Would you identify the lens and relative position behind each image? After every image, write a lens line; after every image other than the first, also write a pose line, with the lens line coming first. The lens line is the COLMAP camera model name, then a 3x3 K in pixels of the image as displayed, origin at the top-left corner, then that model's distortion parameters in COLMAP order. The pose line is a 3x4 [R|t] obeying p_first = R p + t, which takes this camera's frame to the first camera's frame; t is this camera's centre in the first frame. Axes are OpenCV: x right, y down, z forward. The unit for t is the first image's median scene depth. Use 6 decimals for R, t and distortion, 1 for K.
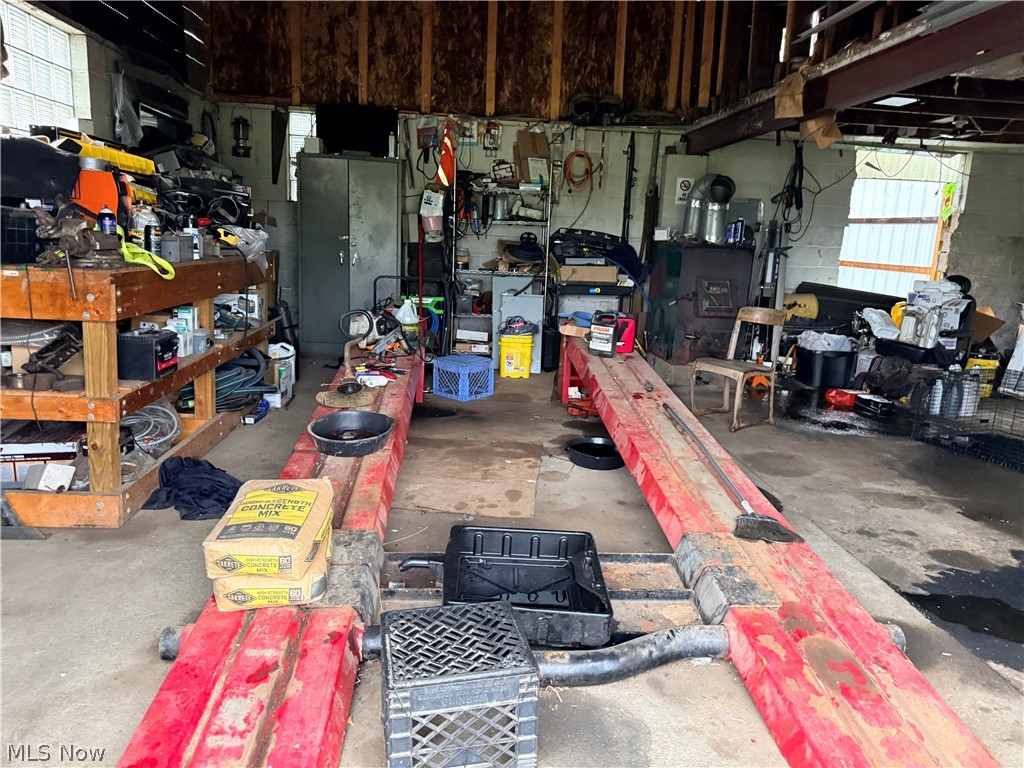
lens RADIAL K [[733.7, 0, 518.3], [0, 733.7, 385.2], [0, 0, 1]] dist [0.090337, -0.133796]
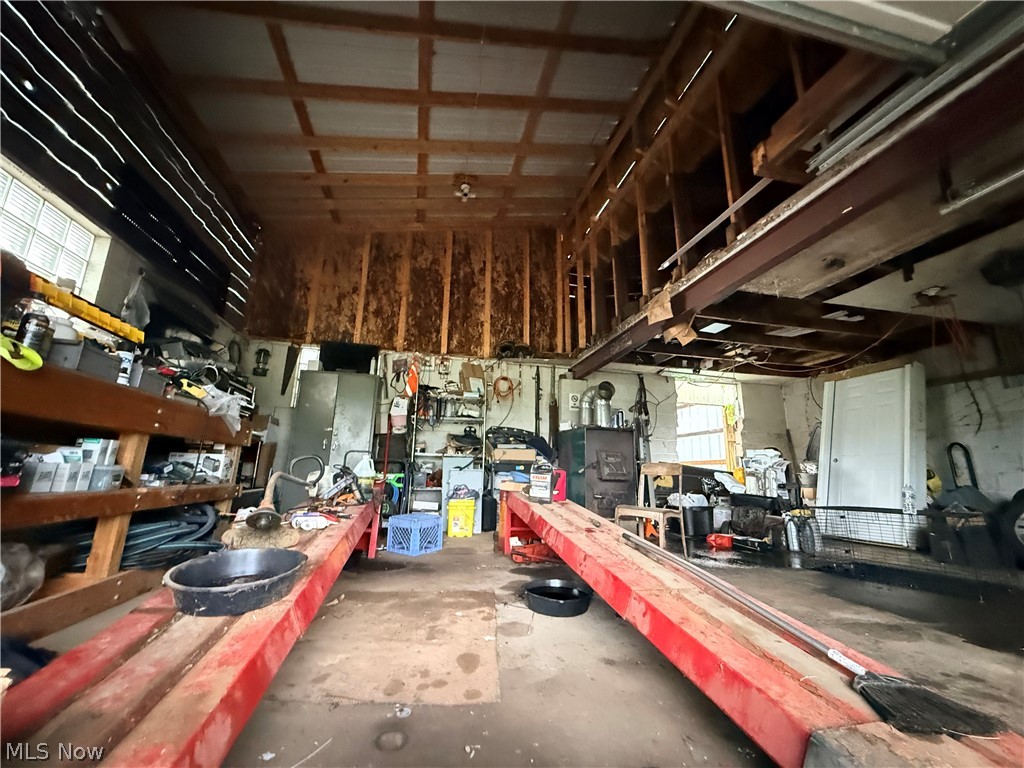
lens RADIAL K [[409.9, 0, 512.0], [0, 409.9, 384.0], [0, 0, 1]] dist [-0.001523, -0.000034]
pose [[0.991153, 0.007958, 0.132485, -0.010839], [0.046279, 0.914831, -0.401176, 0.032224], [-0.124394, 0.403758, 0.906369, 0.269417]]
